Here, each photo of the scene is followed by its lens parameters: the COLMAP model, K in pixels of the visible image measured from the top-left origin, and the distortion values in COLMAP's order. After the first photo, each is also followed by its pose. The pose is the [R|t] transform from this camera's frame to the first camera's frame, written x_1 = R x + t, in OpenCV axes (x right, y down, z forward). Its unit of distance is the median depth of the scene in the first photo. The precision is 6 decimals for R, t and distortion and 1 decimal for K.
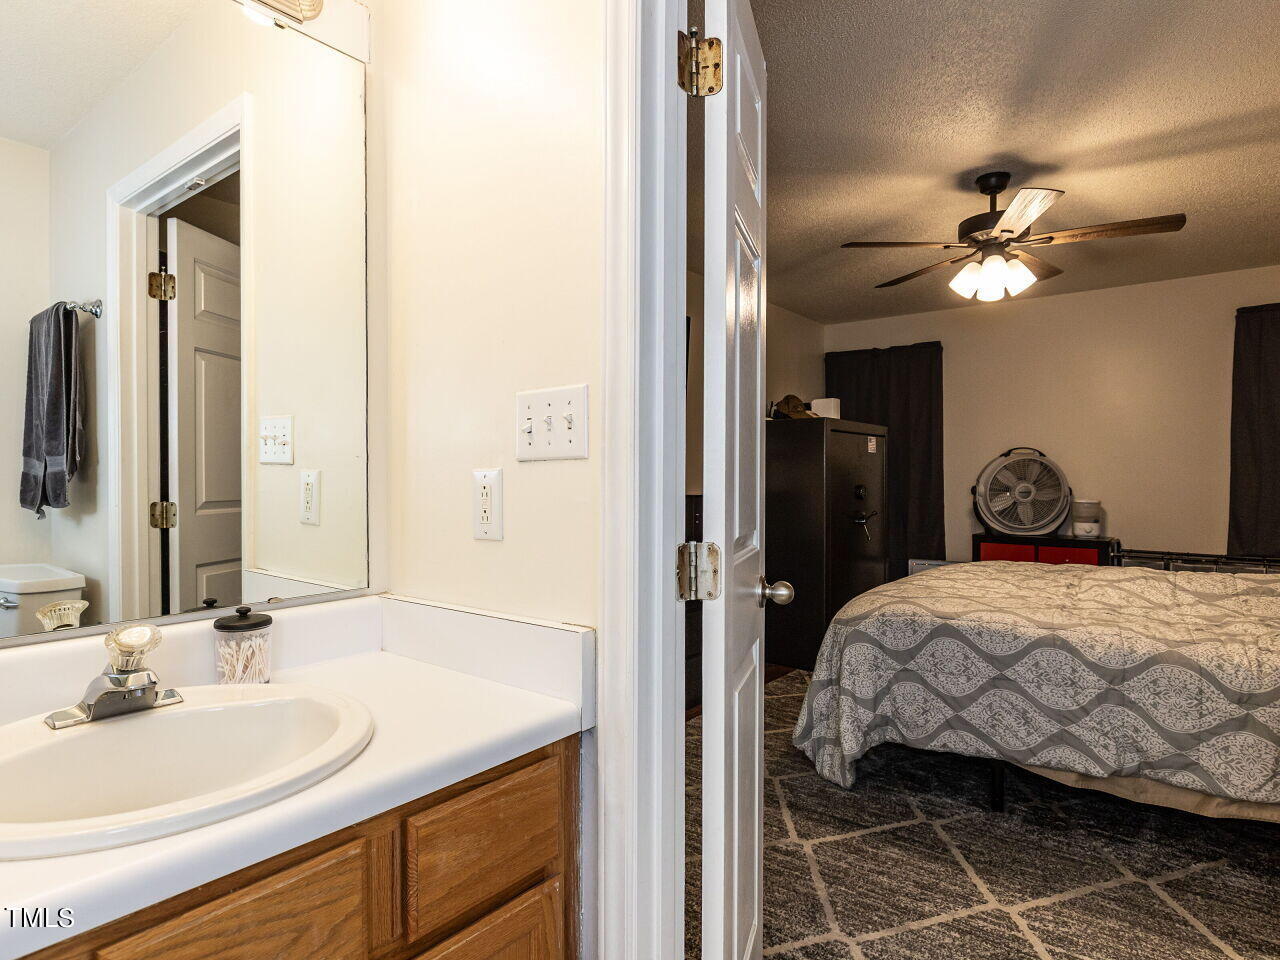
lens RADIAL K [[725.1, 0, 644.3], [0, 725.1, 487.3], [0, 0, 1]] dist [-0.001055, -0.000910]
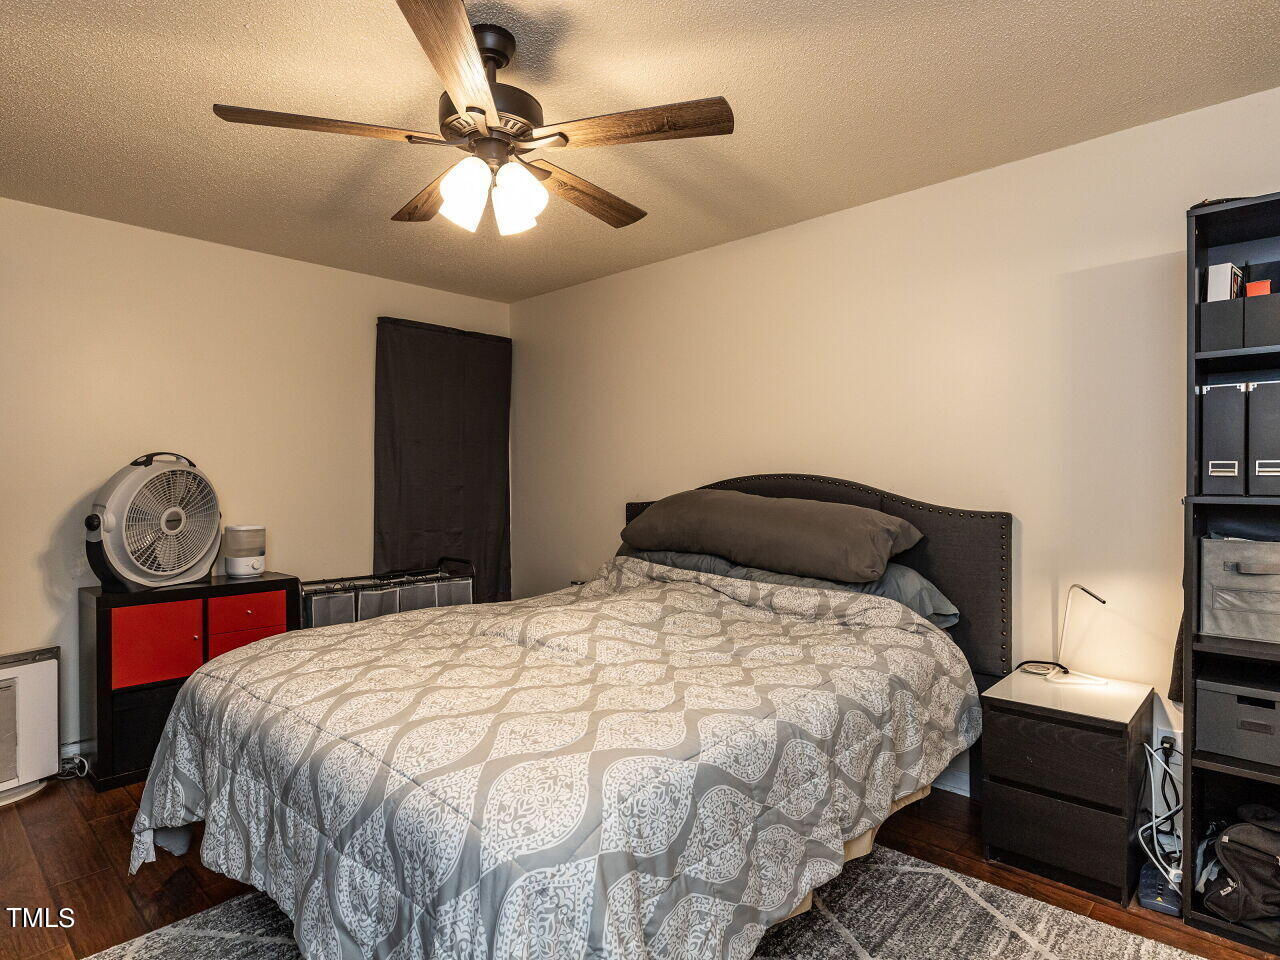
lens RADIAL K [[725.1, 0, 644.3], [0, 725.1, 487.3], [0, 0, 1]] dist [-0.001055, -0.000910]
pose [[0.091303, -0.012159, 0.995749, -0.095054], [0.013704, 0.999846, 0.010953, -0.025164], [-0.995729, 0.012646, 0.091456, 0.520723]]
